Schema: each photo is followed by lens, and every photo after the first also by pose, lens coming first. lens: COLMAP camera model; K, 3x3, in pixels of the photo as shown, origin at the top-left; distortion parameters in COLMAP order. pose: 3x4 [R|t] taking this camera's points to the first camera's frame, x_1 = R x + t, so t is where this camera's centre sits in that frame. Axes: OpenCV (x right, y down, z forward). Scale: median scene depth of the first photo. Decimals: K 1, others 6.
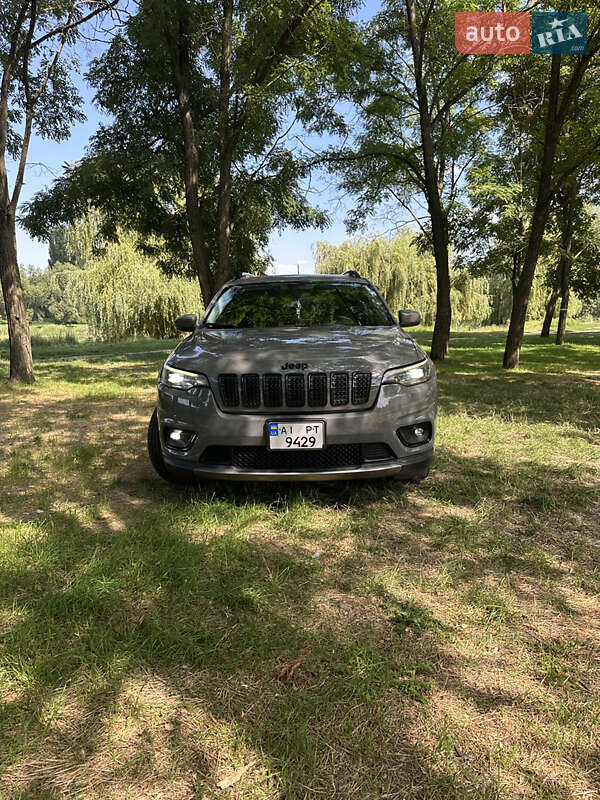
lens RADIAL K [[572.4, 0, 303.8], [0, 572.4, 399.3], [0, 0, 1]] dist [0.036075, -0.045927]
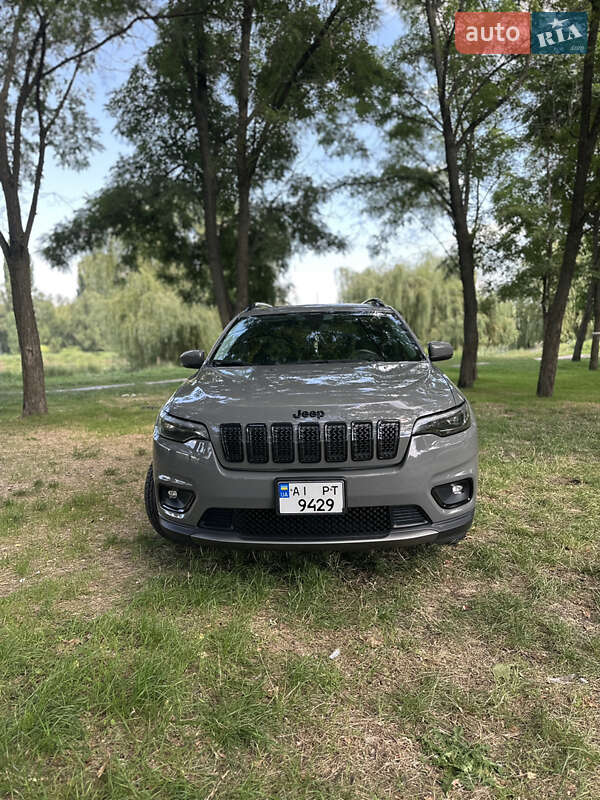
lens RADIAL K [[572.4, 0, 302.2], [0, 572.4, 404.8], [0, 0, 1]] dist [0.036075, -0.045927]
pose [[0.999017, -0.006040, -0.043923, 0.002762], [0.004587, 0.999441, -0.033112, -0.010518], [0.044099, 0.032878, 0.998486, 0.036058]]
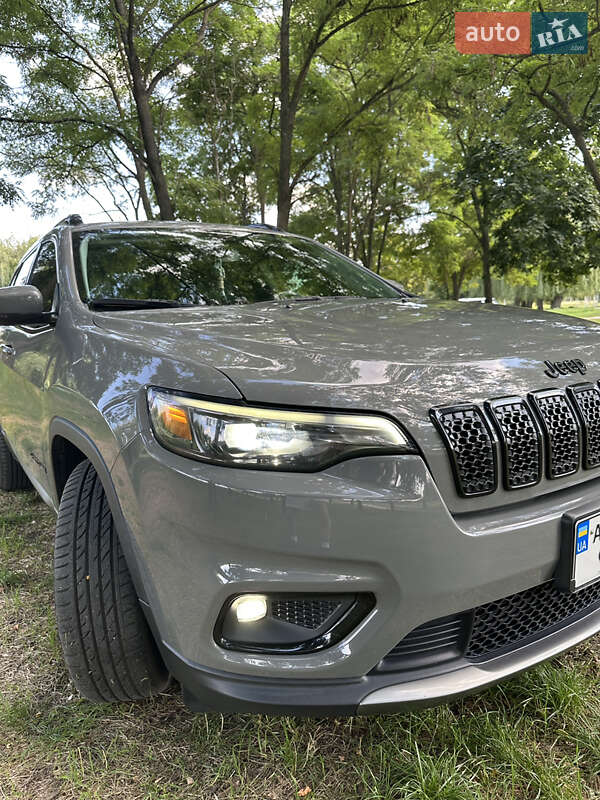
lens RADIAL K [[572.4, 0, 300.3], [0, 572.4, 395.0], [0, 0, 1]] dist [0.036075, -0.045927]
pose [[0.834569, -0.102286, 0.541324, -0.095057], [0.114586, 0.993352, 0.011040, -0.015595], [-0.538855, 0.052814, 0.840741, 0.180265]]
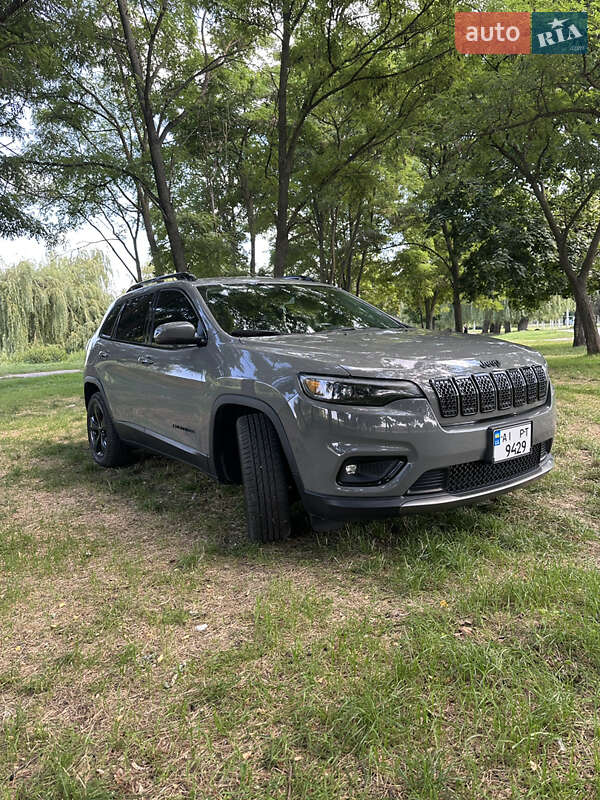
lens RADIAL K [[572.4, 0, 300.9], [0, 572.4, 397.2], [0, 0, 1]] dist [0.036075, -0.045927]
pose [[0.809160, -0.085840, 0.581285, -0.181707], [0.117490, 0.992930, -0.016920, -0.006398], [-0.575723, 0.081986, 0.813524, 0.109048]]
